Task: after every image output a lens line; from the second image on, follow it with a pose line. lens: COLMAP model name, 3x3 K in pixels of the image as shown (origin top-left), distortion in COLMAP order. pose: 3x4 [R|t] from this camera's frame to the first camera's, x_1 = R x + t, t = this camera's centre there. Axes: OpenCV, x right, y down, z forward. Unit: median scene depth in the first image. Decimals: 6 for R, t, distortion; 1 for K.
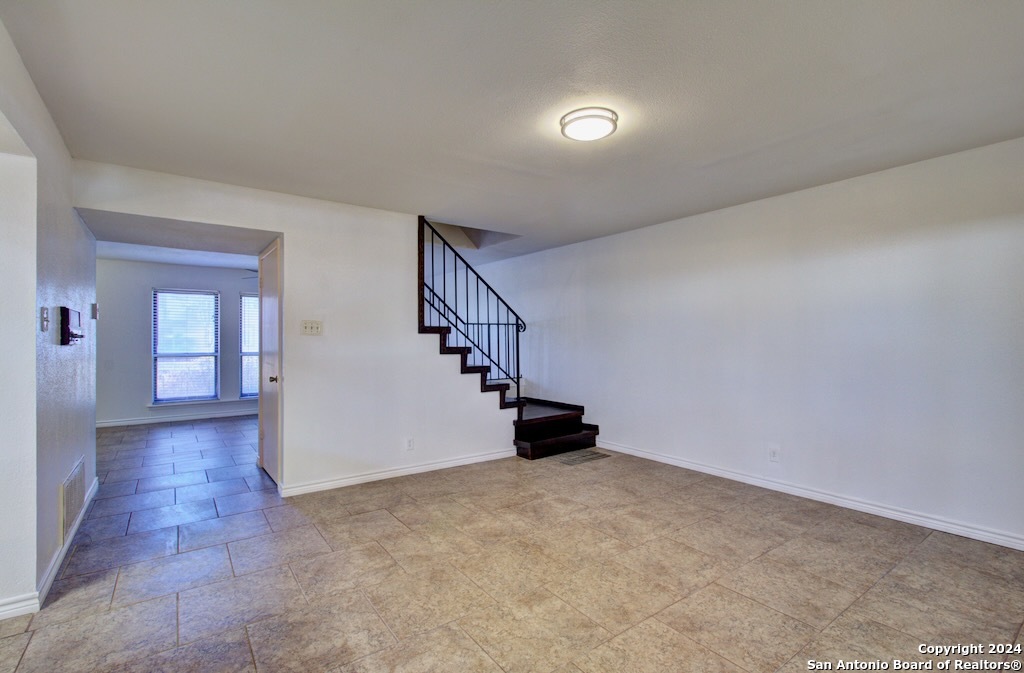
lens RADIAL K [[464.6, 0, 512.0], [0, 464.6, 336.5], [0, 0, 1]] dist [-0.027735, 0.017487]
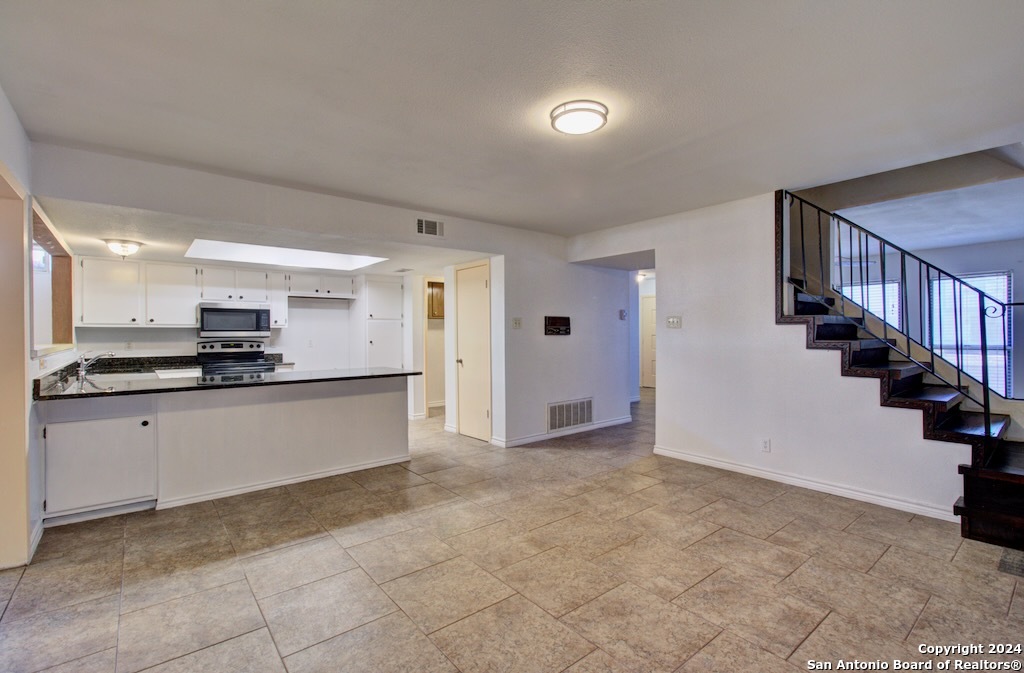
lens RADIAL K [[461.5, 0, 512.0], [0, 461.5, 336.5], [0, 0, 1]] dist [-0.001707, 0.000640]
pose [[0.048462, 0.008311, -0.998790, 1.011622], [0.013888, 0.999863, 0.008994, 0.000520], [0.998728, -0.014307, 0.048340, 0.695122]]
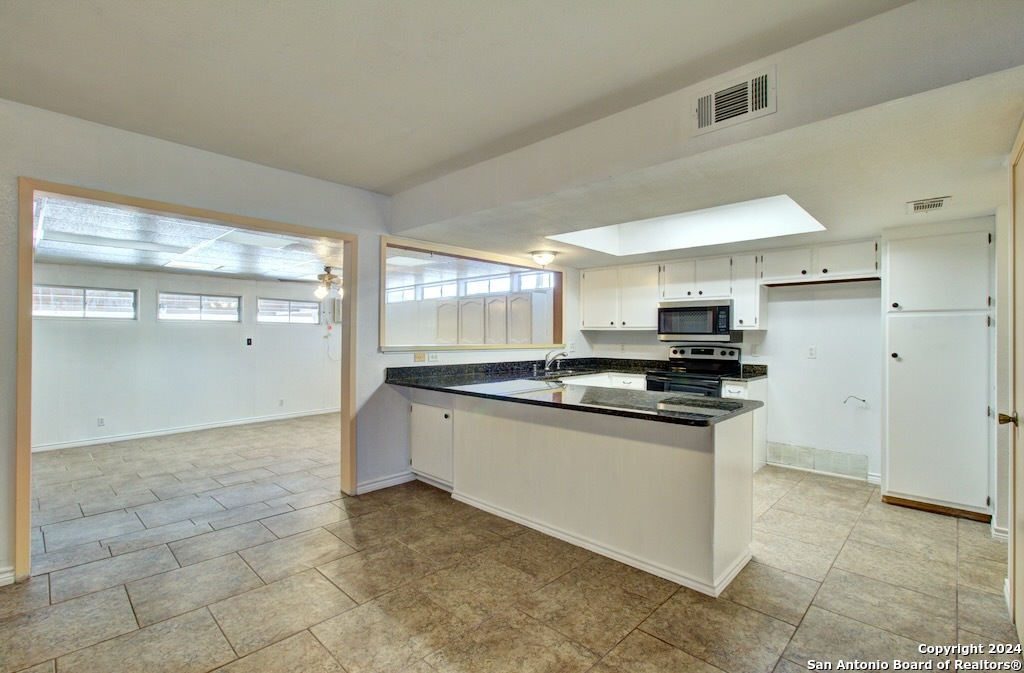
lens RADIAL K [[464.6, 0, 512.0], [0, 464.6, 336.5], [0, 0, 1]] dist [-0.027735, 0.017487]
pose [[-0.985250, -0.007616, -0.170950, -0.141322], [-0.006512, 0.999954, -0.007019, 0.003213], [0.170995, -0.005802, -0.985255, 1.134161]]
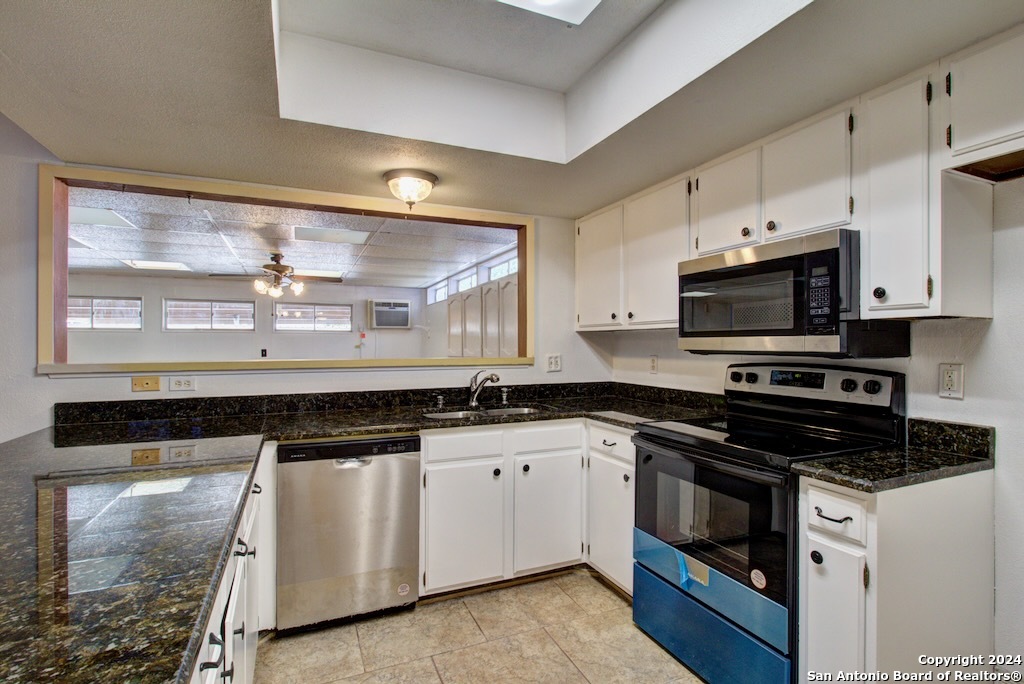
lens RADIAL K [[492.9, 0, 512.0], [0, 492.9, 342.0], [0, 0, 1]] dist [0.011578, -0.012279]
pose [[-0.975772, 0.002053, 0.218781, -0.905223], [-0.000495, 0.999933, -0.011592, -0.002866], [-0.218790, -0.011420, -0.975705, 0.339416]]
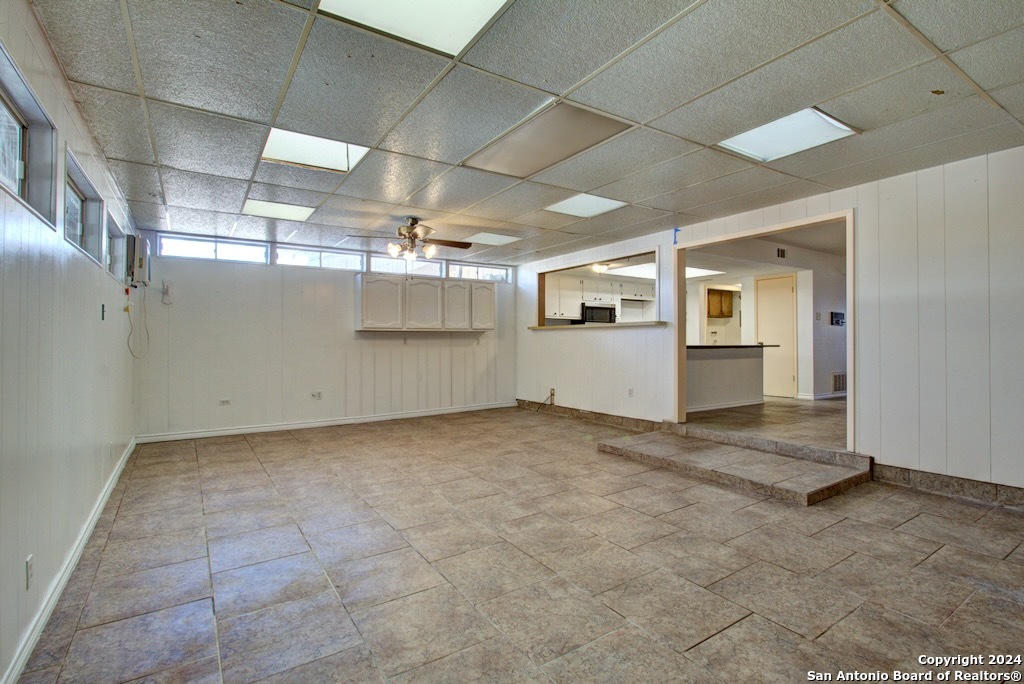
lens RADIAL K [[492.9, 0, 512.0], [0, 492.9, 342.0], [0, 0, 1]] dist [0.011578, -0.012279]
pose [[-0.058764, -0.002212, -0.998269, 2.149649], [0.005707, 0.999980, -0.002551, 0.112370], [0.998256, -0.005848, -0.058750, -0.801055]]
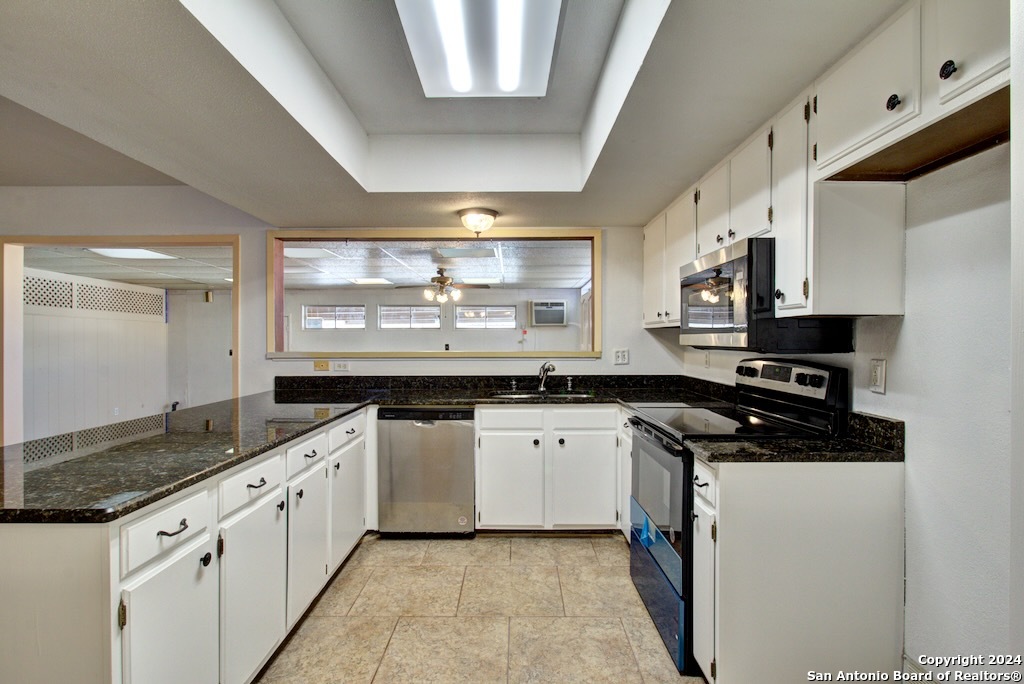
lens RADIAL K [[492.9, 0, 512.0], [0, 492.9, 342.0], [0, 0, 1]] dist [0.011578, -0.012279]
pose [[-0.806237, -0.001586, 0.591590, -1.287110], [-0.003253, 0.999993, -0.001752, -0.002879], [-0.591584, -0.003337, -0.806237, 0.404978]]
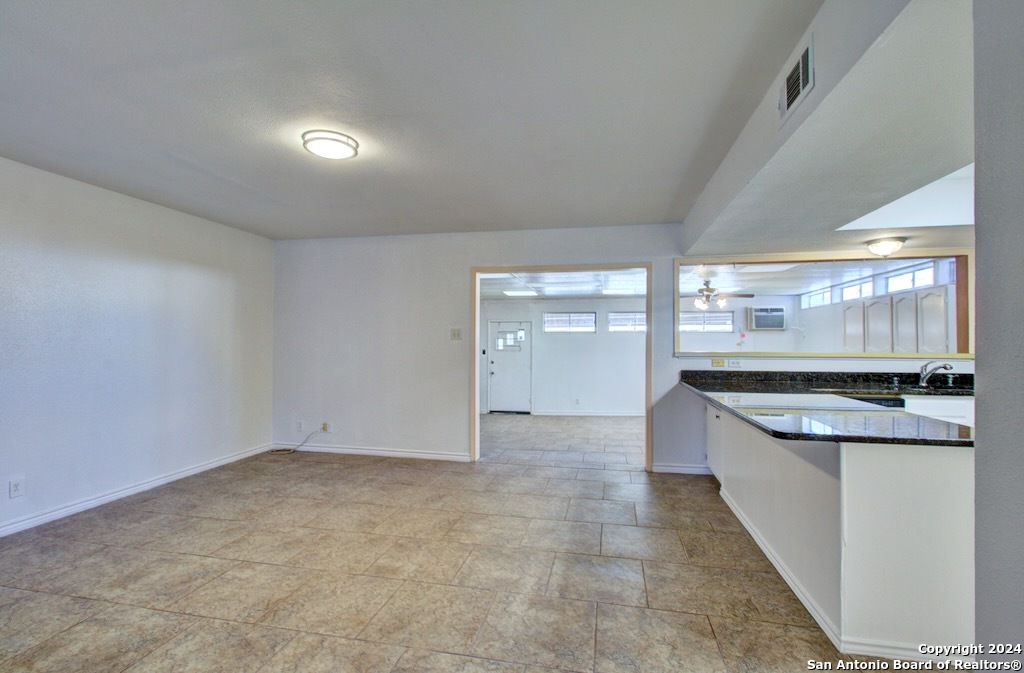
lens RADIAL K [[461.5, 0, 512.0], [0, 461.5, 336.5], [0, 0, 1]] dist [-0.001707, 0.000640]
pose [[-0.668780, 0.006158, 0.743434, -0.803767], [-0.008916, 0.999827, -0.016302, 0.003202], [-0.743406, -0.017531, -0.668610, 1.217658]]
